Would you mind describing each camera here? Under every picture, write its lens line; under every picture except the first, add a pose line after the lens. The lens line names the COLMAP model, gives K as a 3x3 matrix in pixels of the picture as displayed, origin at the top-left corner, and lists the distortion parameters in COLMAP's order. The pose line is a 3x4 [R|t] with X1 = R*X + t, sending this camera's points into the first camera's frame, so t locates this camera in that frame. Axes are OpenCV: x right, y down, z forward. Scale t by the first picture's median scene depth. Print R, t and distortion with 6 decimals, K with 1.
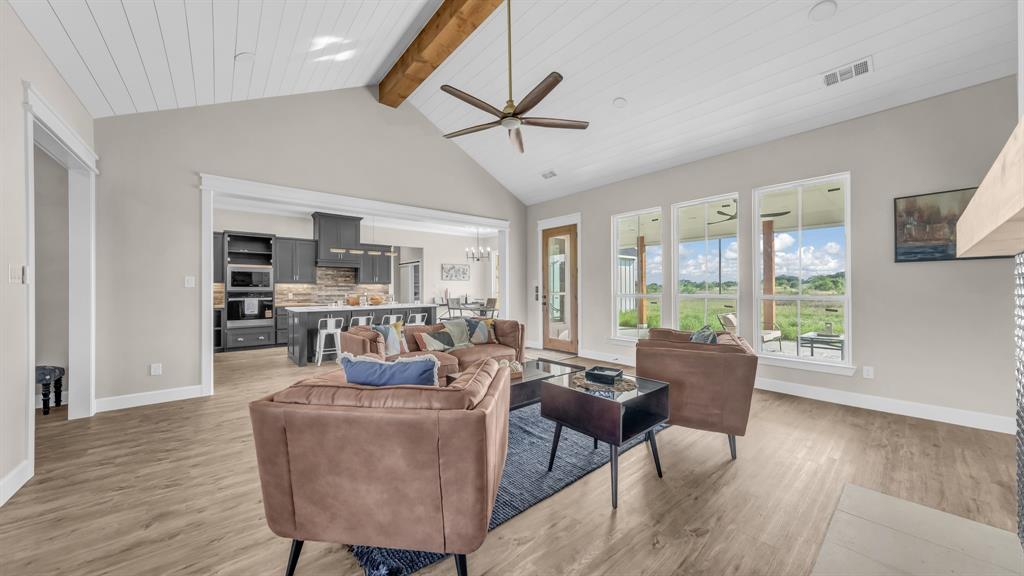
lens RADIAL K [[343.1, 0, 512.0], [0, 343.1, 288.0], [0, 0, 1]] dist [-0.000953, 0.000149]
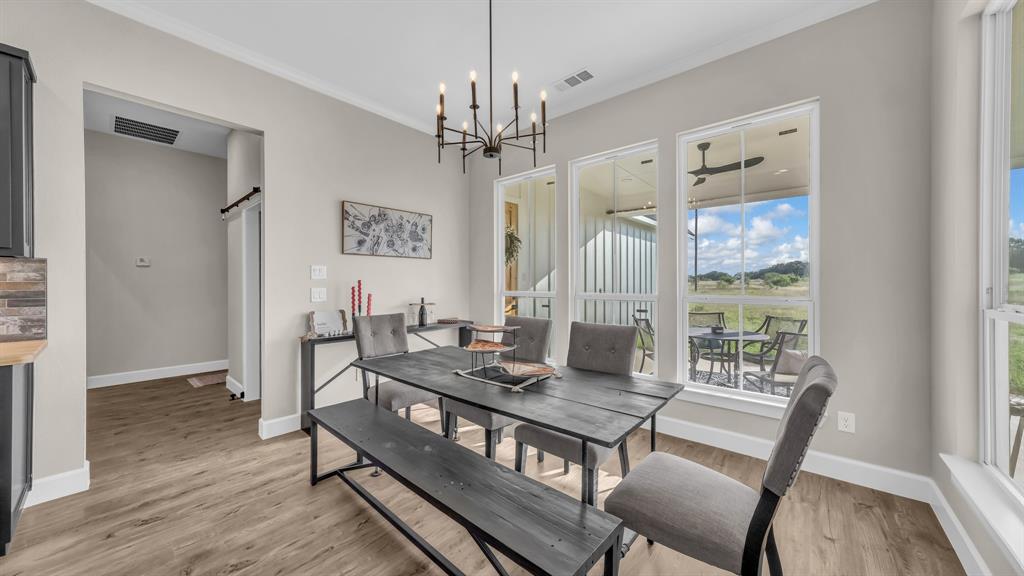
lens RADIAL K [[349.7, 0, 506.1], [0, 349.7, 284.4], [0, 0, 1]] dist [0.002125, 0.000304]
pose [[0.991092, 0.003183, 0.133141, -0.149186], [-0.003532, 0.999991, 0.002381, 0.004138], [-0.133132, -0.002830, 0.991094, 0.989435]]
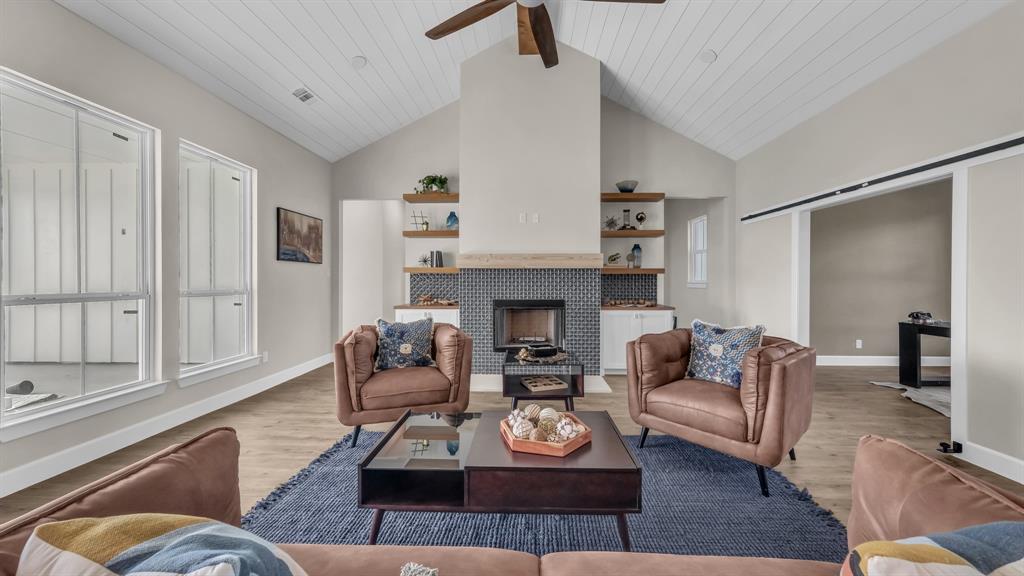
lens RADIAL K [[362.8, 0, 514.7], [0, 362.8, 281.5], [0, 0, 1]] dist [-0.000063, 0.000025]
pose [[-0.734708, 0.001508, 0.678382, -0.167331], [0.000441, 0.999998, -0.001745, 0.001574], [-0.678383, -0.000982, -0.734708, 0.630185]]
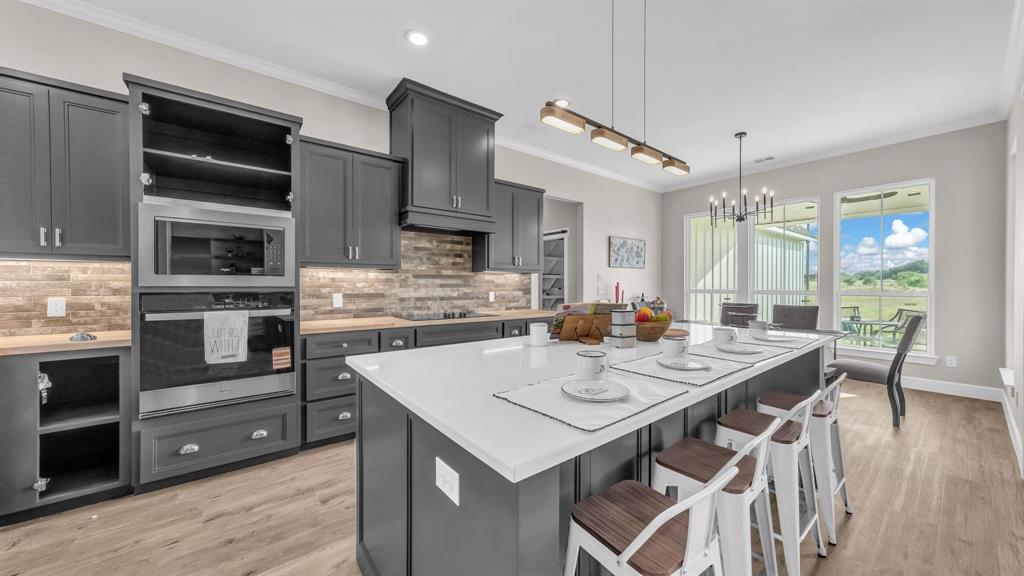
lens RADIAL K [[357.3, 0, 518.4], [0, 357.3, 286.6], [0, 0, 1]] dist [0.006243, 0.000324]
pose [[0.999140, 0.002919, -0.041358, -0.465970], [-0.002567, 0.999960, 0.008564, 0.003734], [0.041381, -0.008450, 0.999108, 0.662492]]
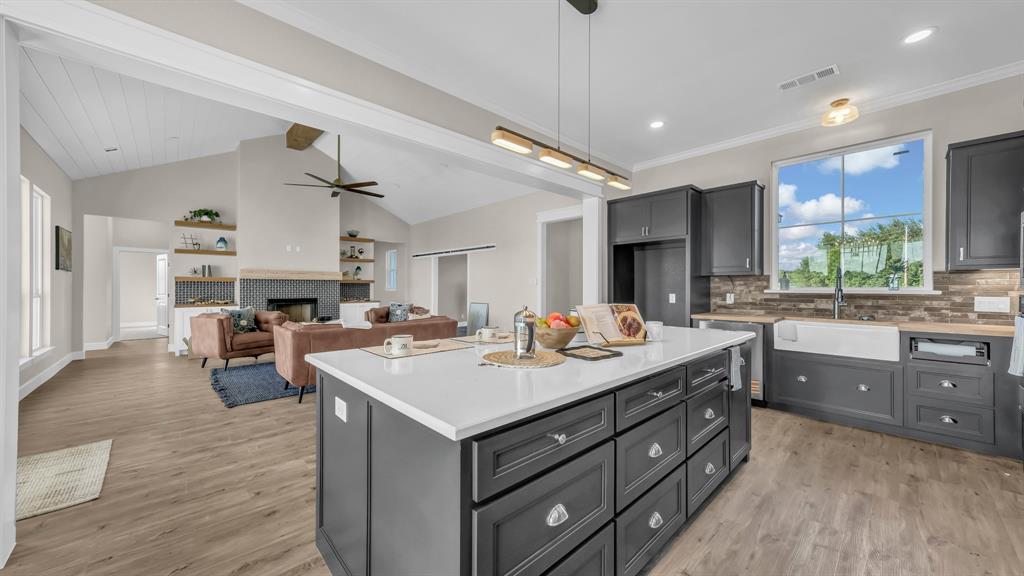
lens RADIAL K [[358.8, 0, 512.0], [0, 358.8, 288.0], [0, 0, 1]] dist [0.018756, 0.000037]
pose [[-0.998588, 0.002774, -0.053051, -0.324994], [0.002783, 0.999996, -0.000103, 0.004454], [0.053050, -0.000251, -0.998592, 1.216776]]
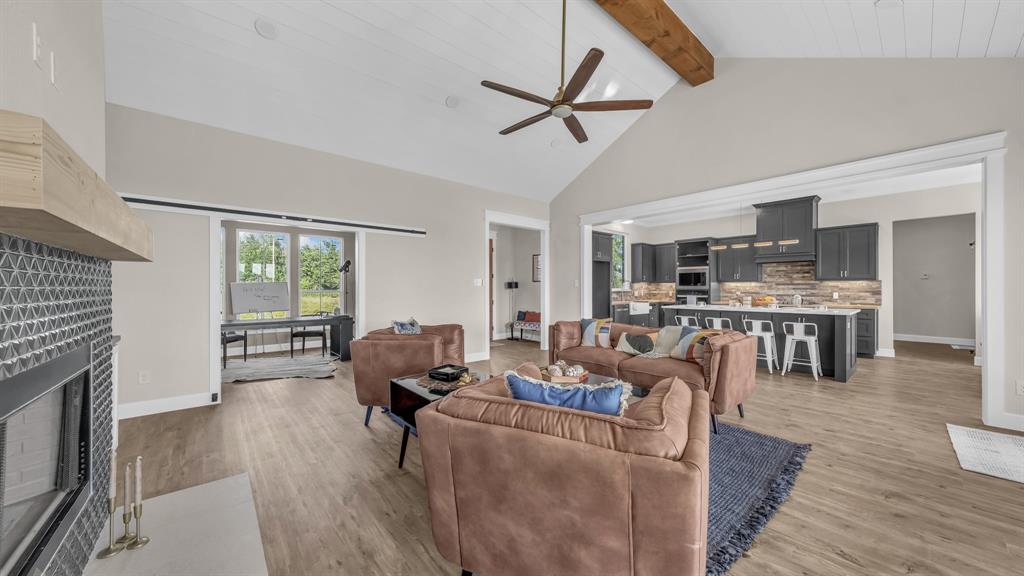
lens RADIAL K [[357.3, 0, 518.4], [0, 357.3, 286.6], [0, 0, 1]] dist [0.006243, 0.000324]
pose [[0.022690, -0.002755, -0.999739, 0.419728], [0.003766, 0.999989, -0.002670, 0.000557], [0.999735, -0.003704, 0.022700, 0.370890]]
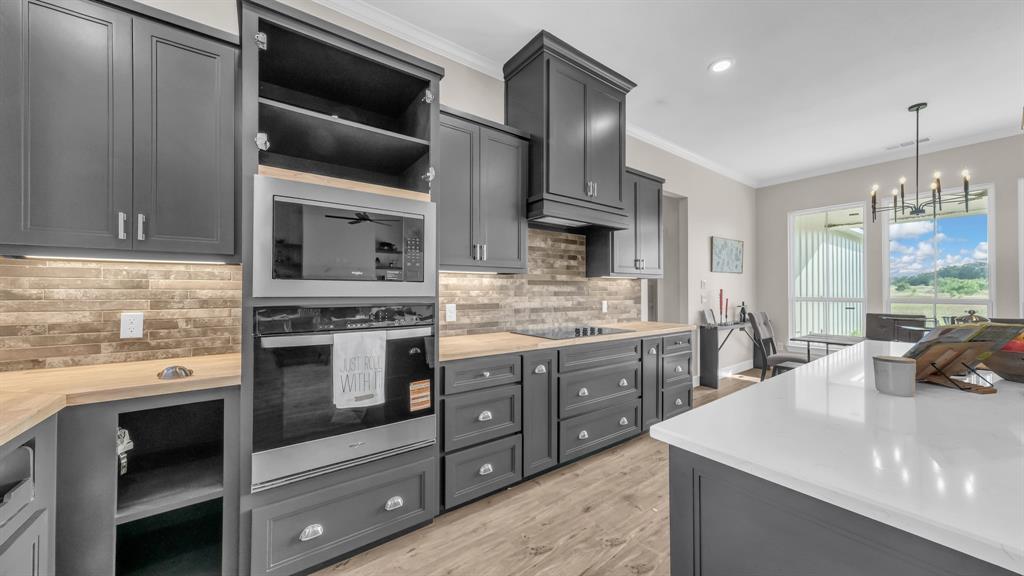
lens RADIAL K [[353.8, 0, 514.9], [0, 353.8, 287.8], [0, 0, 1]] dist [0.001665, 0.000164]
pose [[0.996600, 0.000499, -0.082387, -0.618209], [-0.001105, 0.999973, -0.007308, 0.003006], [0.082382, 0.007375, 0.996574, 0.754374]]
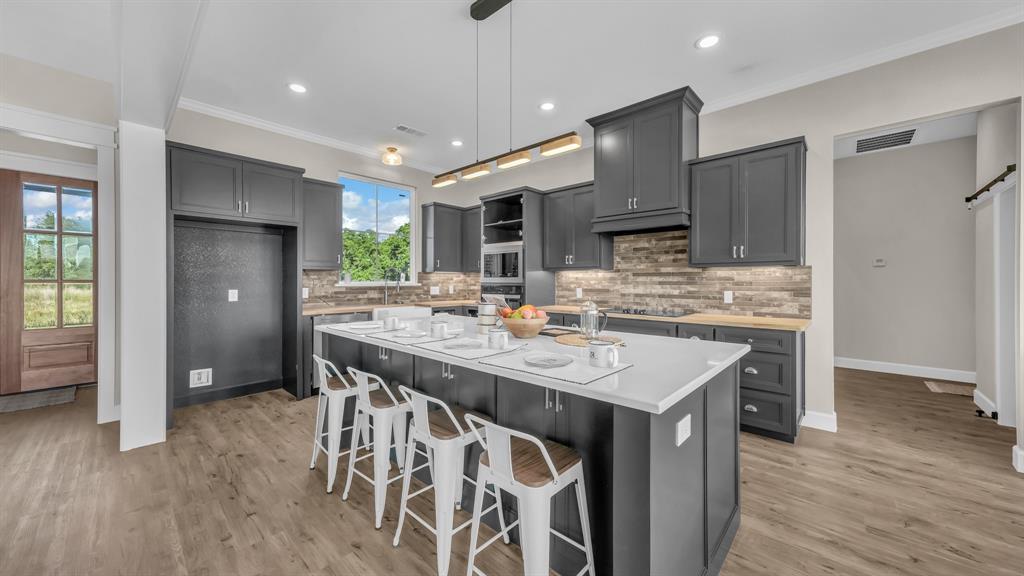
lens RADIAL K [[369.6, 0, 515.3], [0, 369.6, 282.9], [0, 0, 1]] dist [0.011474, 0.000247]
pose [[0.119458, 0.005140, -0.992826, -0.073594], [0.000588, 0.999986, 0.005247, 0.003642], [0.992839, -0.001210, 0.119453, 0.909424]]
